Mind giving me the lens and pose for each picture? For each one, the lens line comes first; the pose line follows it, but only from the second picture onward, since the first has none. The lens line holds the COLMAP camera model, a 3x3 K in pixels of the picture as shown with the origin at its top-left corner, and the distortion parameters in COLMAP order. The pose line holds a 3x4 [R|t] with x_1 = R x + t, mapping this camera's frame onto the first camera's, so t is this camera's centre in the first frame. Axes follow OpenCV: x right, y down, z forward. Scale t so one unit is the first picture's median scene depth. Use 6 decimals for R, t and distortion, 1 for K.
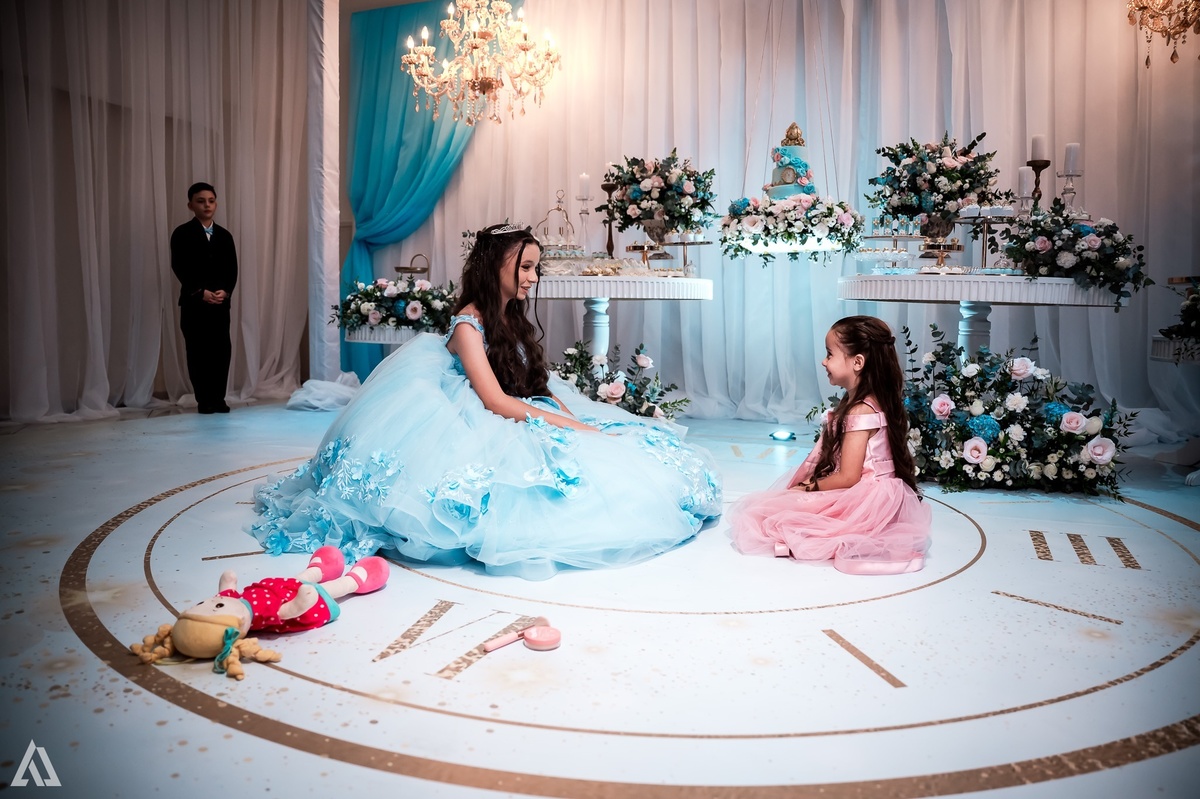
lens RADIAL K [[851.1, 0, 601.4], [0, 851.1, 429.0], [0, 0, 1]] dist [-0.077395, 0.002704]
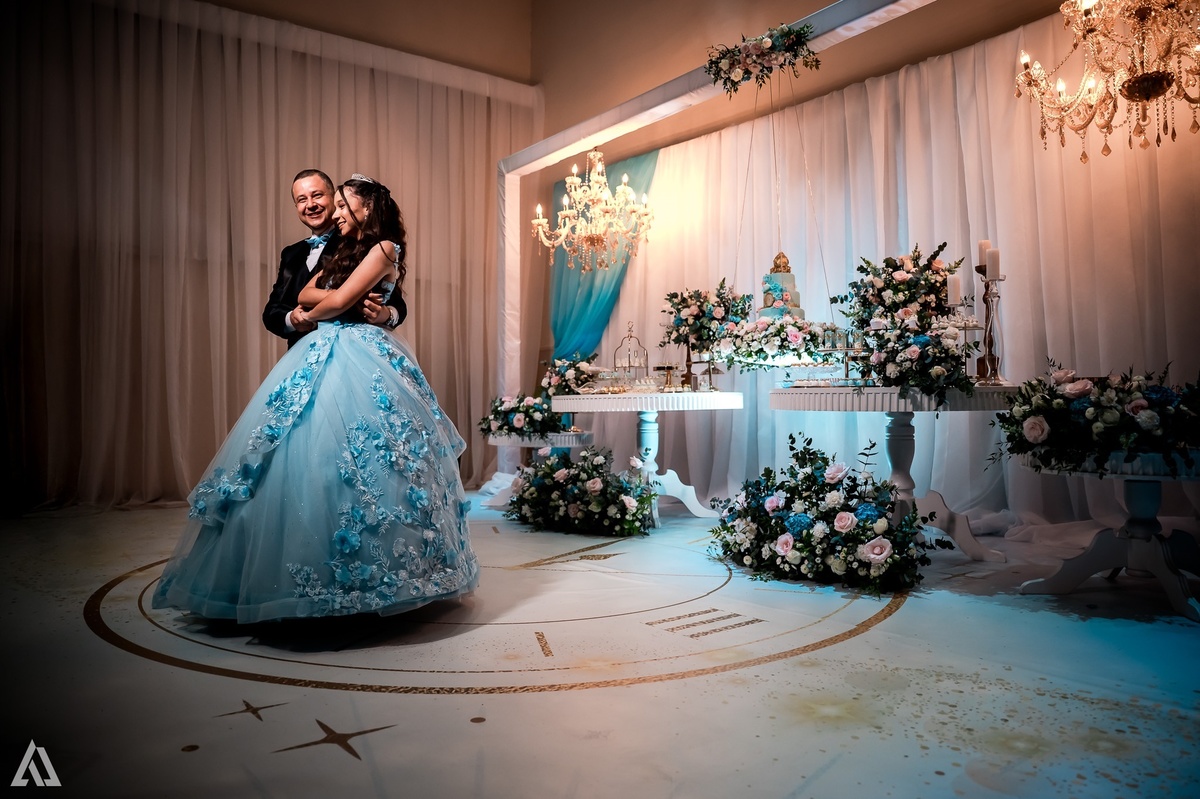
lens RADIAL K [[885.5, 0, 600.0], [0, 885.5, 399.5], [0, 0, 1]] dist [0.001592, 0.000654]
pose [[0.869933, -0.022518, -0.492655, 0.601640], [-0.050044, 0.989770, -0.133609, 0.003228], [0.490624, 0.140886, 0.859907, -0.120687]]
